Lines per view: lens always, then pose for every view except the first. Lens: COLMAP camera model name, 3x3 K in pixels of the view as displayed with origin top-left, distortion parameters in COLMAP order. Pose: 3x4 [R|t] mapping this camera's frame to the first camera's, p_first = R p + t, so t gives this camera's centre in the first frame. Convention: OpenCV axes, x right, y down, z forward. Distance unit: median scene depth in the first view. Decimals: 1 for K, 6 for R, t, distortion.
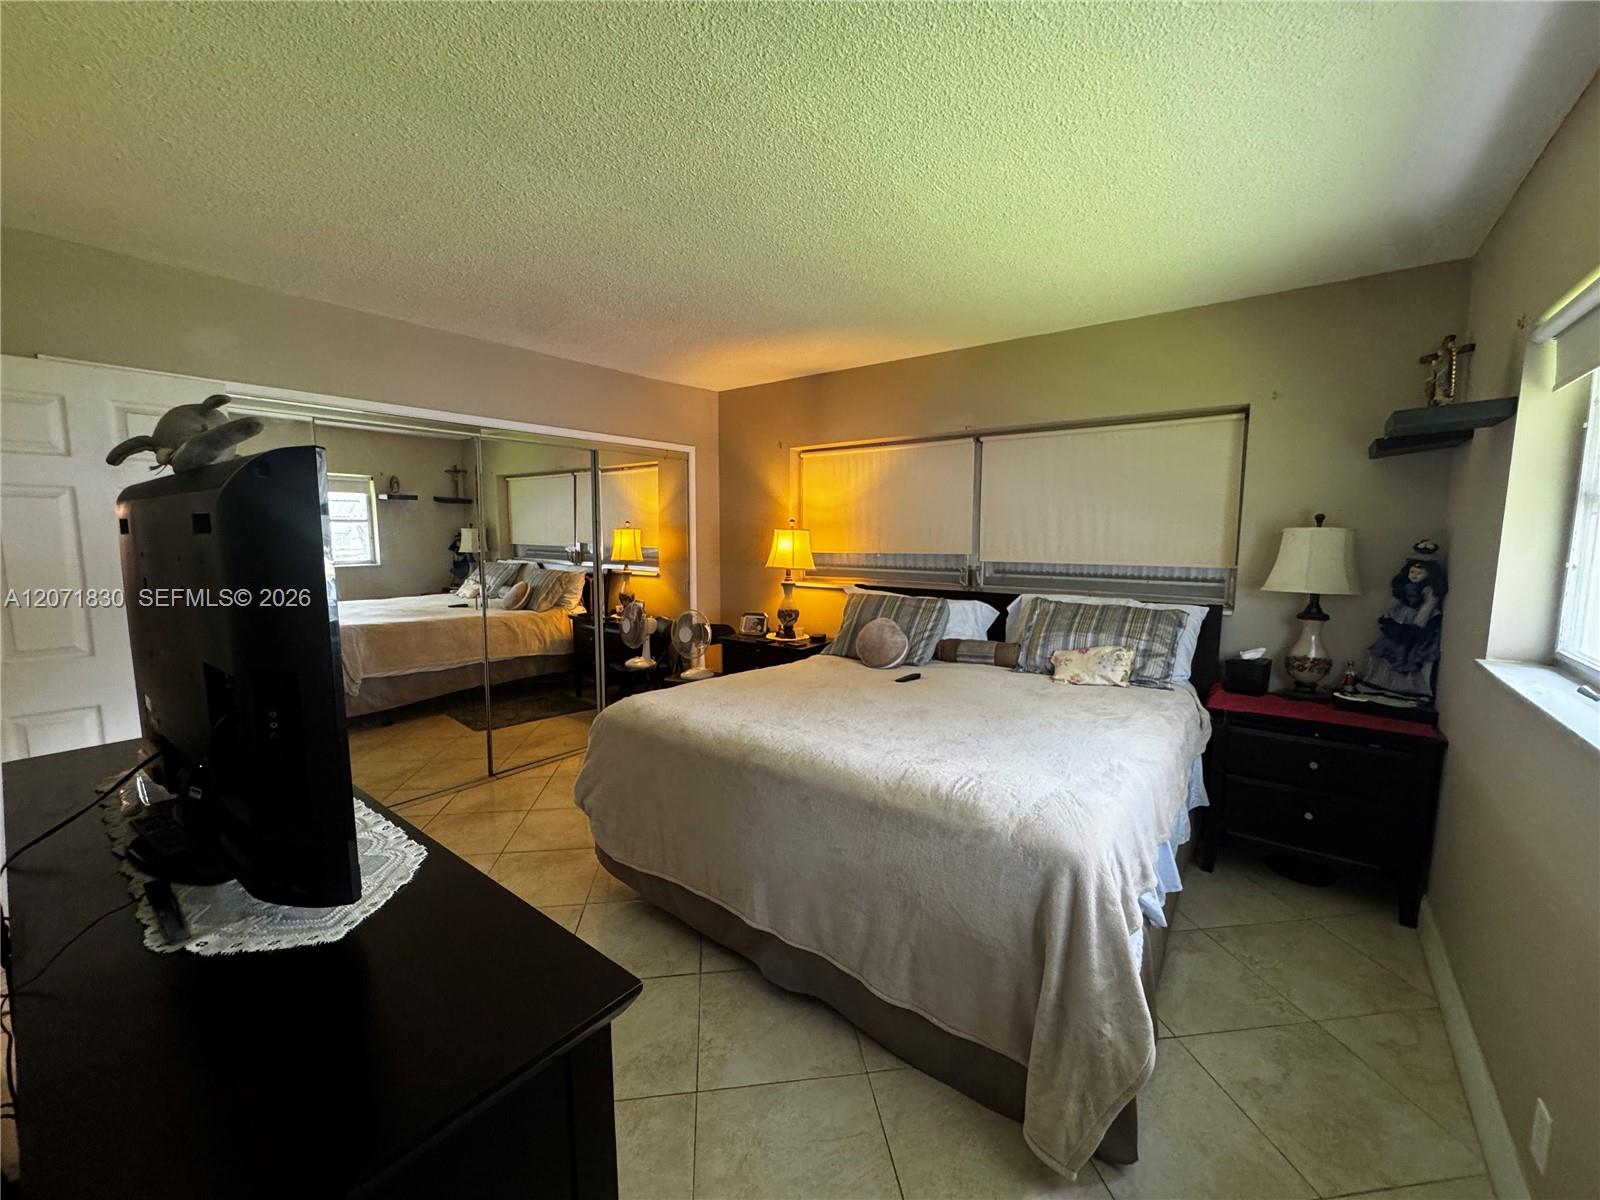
lens RADIAL K [[640.2, 0, 803.3], [0, 640.2, 601.9], [0, 0, 1]] dist [-0.002343, -0.000488]
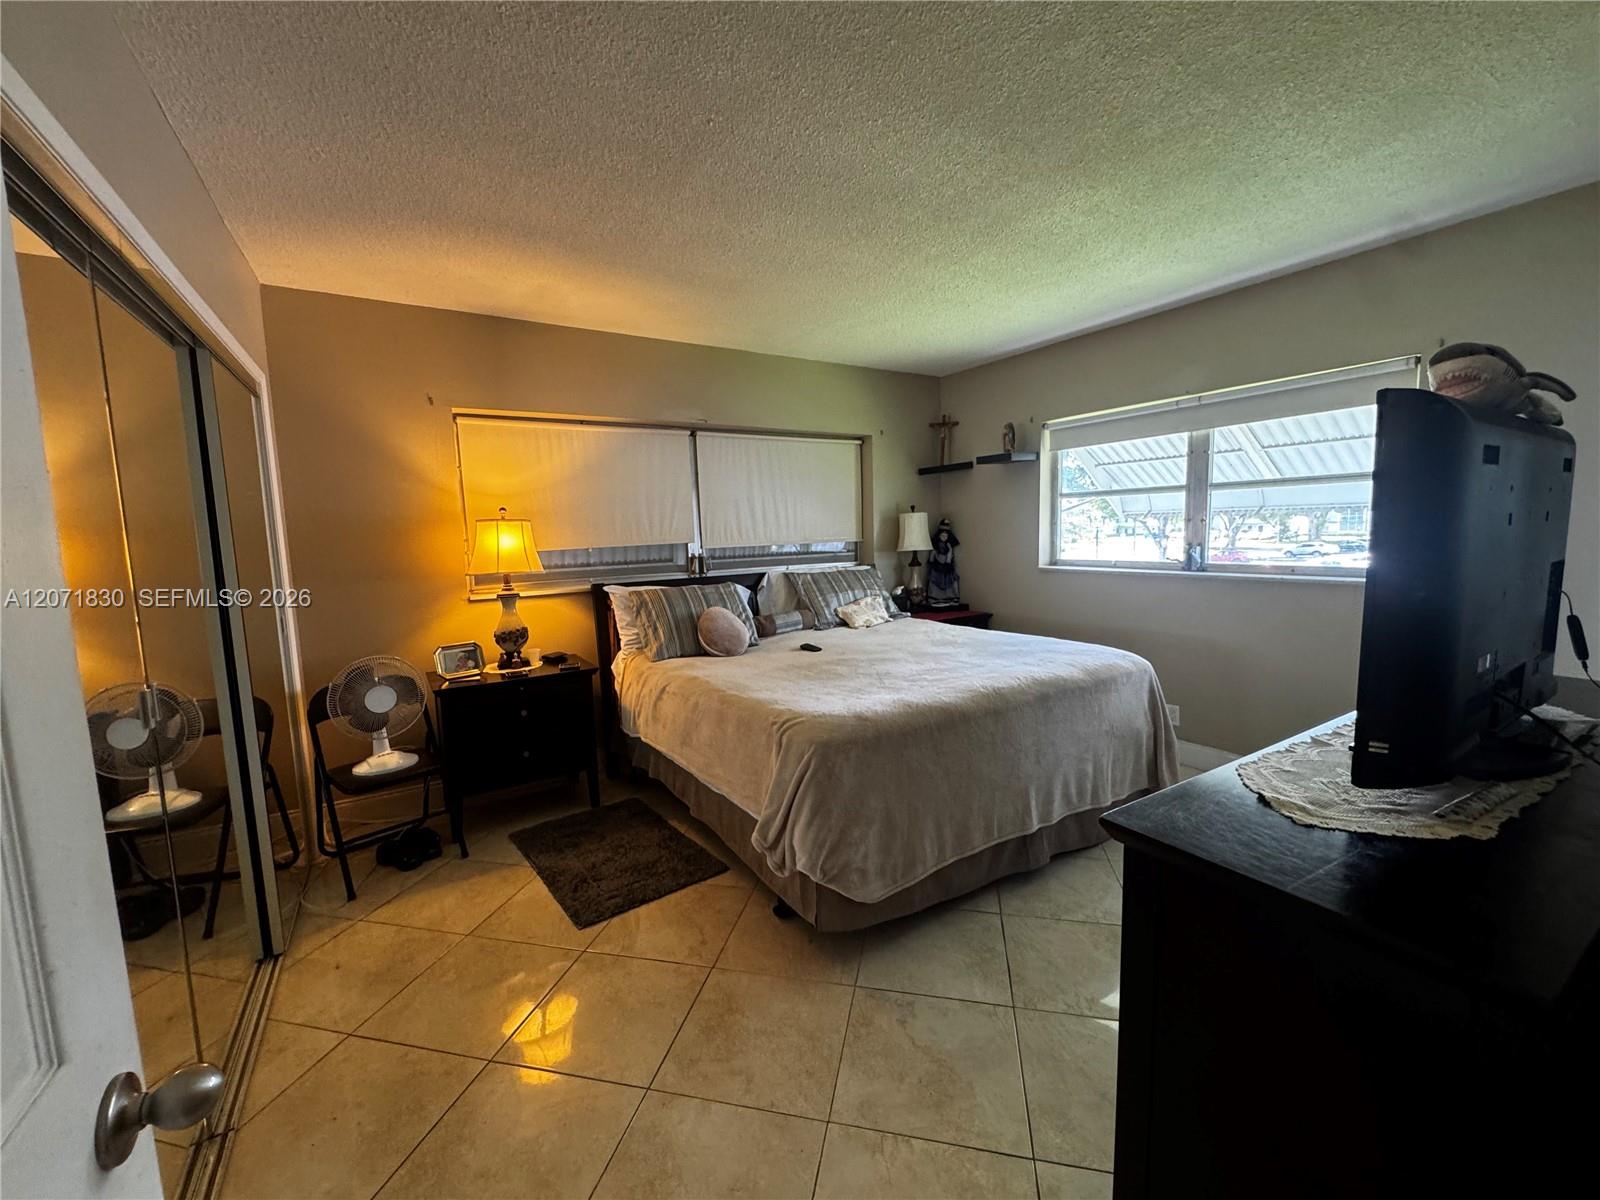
lens RADIAL K [[640.2, 0, 803.6], [0, 640.2, 598.0], [0, 0, 1]] dist [-0.002343, -0.000488]
pose [[0.348374, -0.119756, 0.929674, -0.676232], [0.129413, 0.988452, 0.078833, -0.045105], [-0.928379, 0.092849, 0.359849, 0.477036]]
